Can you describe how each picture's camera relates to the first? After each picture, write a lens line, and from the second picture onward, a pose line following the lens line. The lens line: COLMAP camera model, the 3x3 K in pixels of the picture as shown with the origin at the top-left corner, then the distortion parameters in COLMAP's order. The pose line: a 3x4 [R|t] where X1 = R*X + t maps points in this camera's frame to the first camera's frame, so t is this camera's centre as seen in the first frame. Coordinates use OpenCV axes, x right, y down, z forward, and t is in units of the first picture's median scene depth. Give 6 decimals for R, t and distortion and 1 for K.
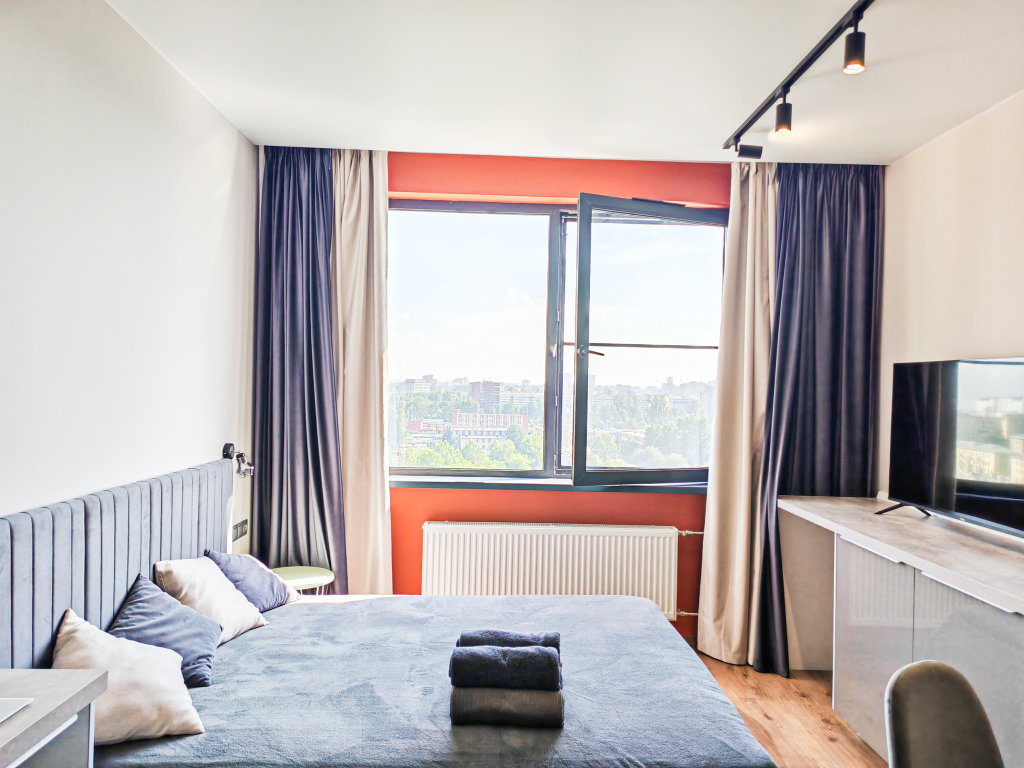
lens RADIAL K [[749.0, 0, 521.7], [0, 749.0, 382.8], [0, 0, 1]] dist [0.073037, -0.063911]
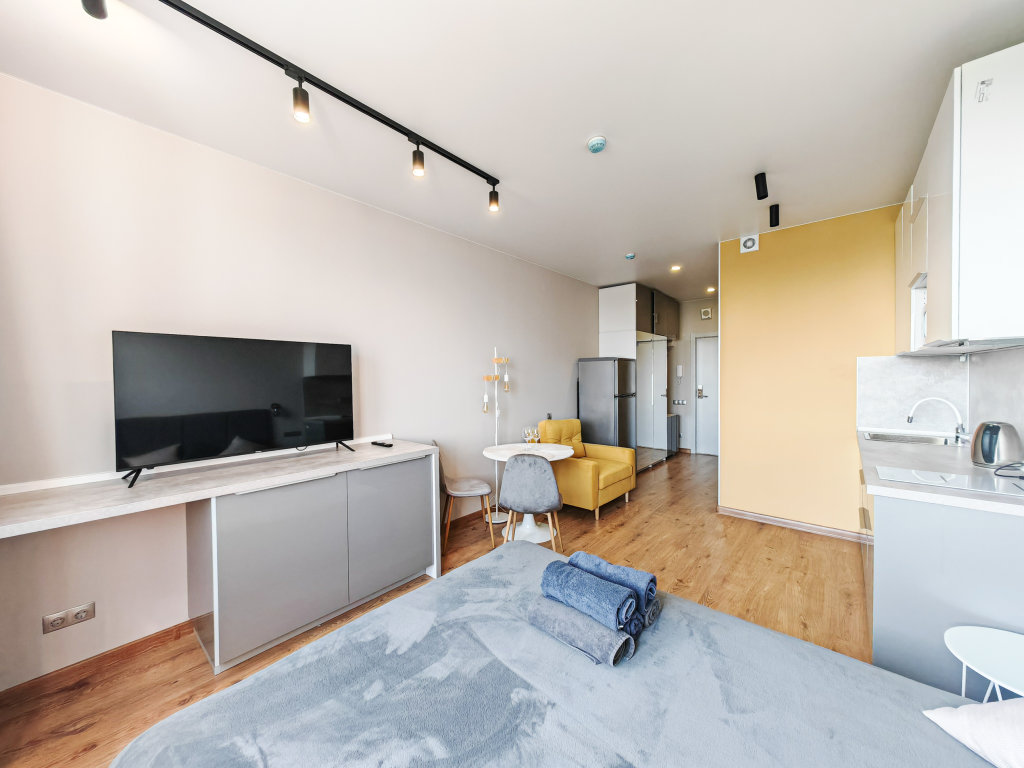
lens RADIAL K [[382.7, 0, 506.5], [0, 382.7, 384.1], [0, 0, 1]] dist [-0.001033, 0.000500]
pose [[-0.733146, -0.028846, 0.679459, -0.187261], [-0.009093, 0.999427, 0.032618, 0.018344], [-0.680011, 0.017736, -0.732988, 0.914663]]
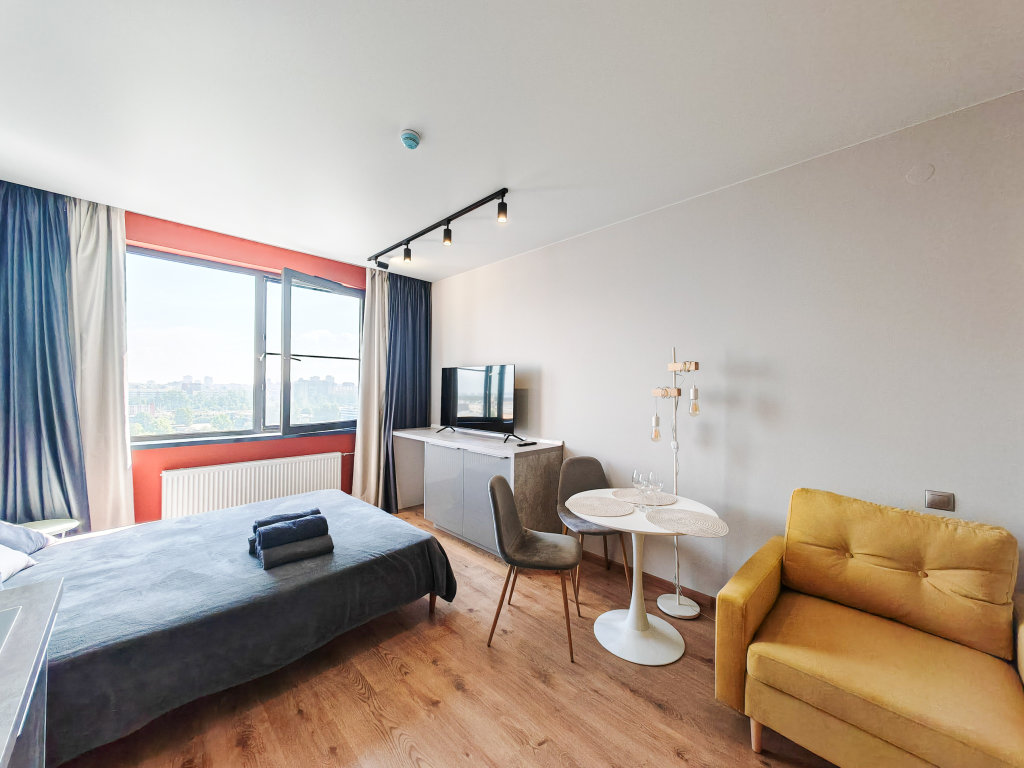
lens RADIAL K [[382.7, 0, 511.6], [0, 382.7, 384.8], [0, 0, 1]] dist [-0.001033, 0.000500]
pose [[0.724818, -0.011647, 0.688842, -0.154241], [0.005456, 0.999923, 0.011167, 0.012884], [-0.688919, -0.004336, 0.724825, -0.007702]]
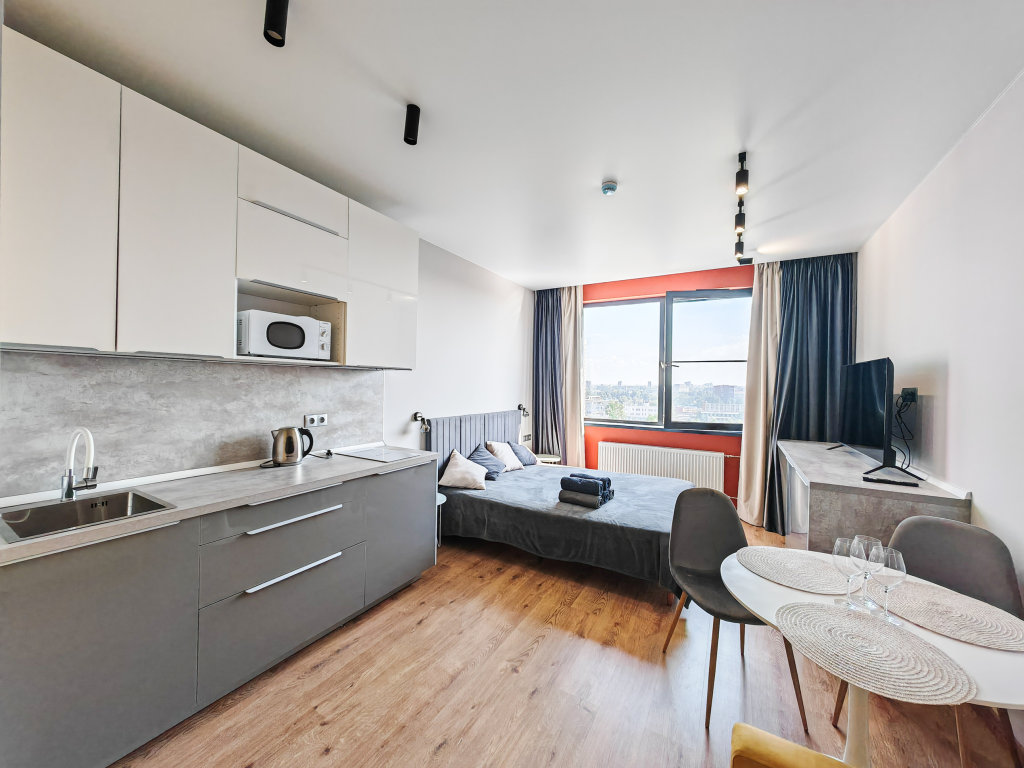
lens RADIAL K [[382.7, 0, 507.0], [0, 382.7, 384.4], [0, 0, 1]] dist [-0.001033, 0.000500]
pose [[0.844301, -0.008304, -0.535805, 0.275887], [0.005467, 0.999961, -0.006883, 0.016977], [0.535841, 0.002882, 0.844314, -0.158329]]
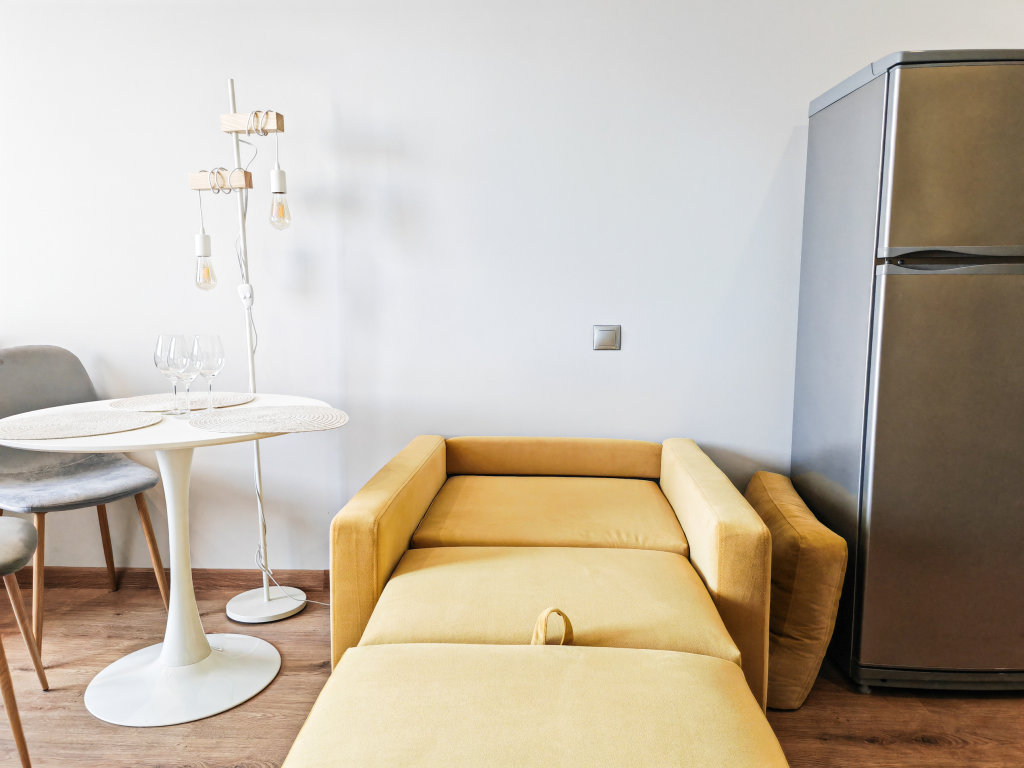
lens RADIAL K [[749.0, 0, 513.5], [0, 749.0, 388.4], [0, 0, 1]] dist [0.073037, -0.063911]
pose [[0.078032, -0.157420, 0.984444, -0.120500], [-0.005660, 0.987369, 0.158336, 0.096608], [-0.996935, -0.017927, 0.076155, 0.001026]]
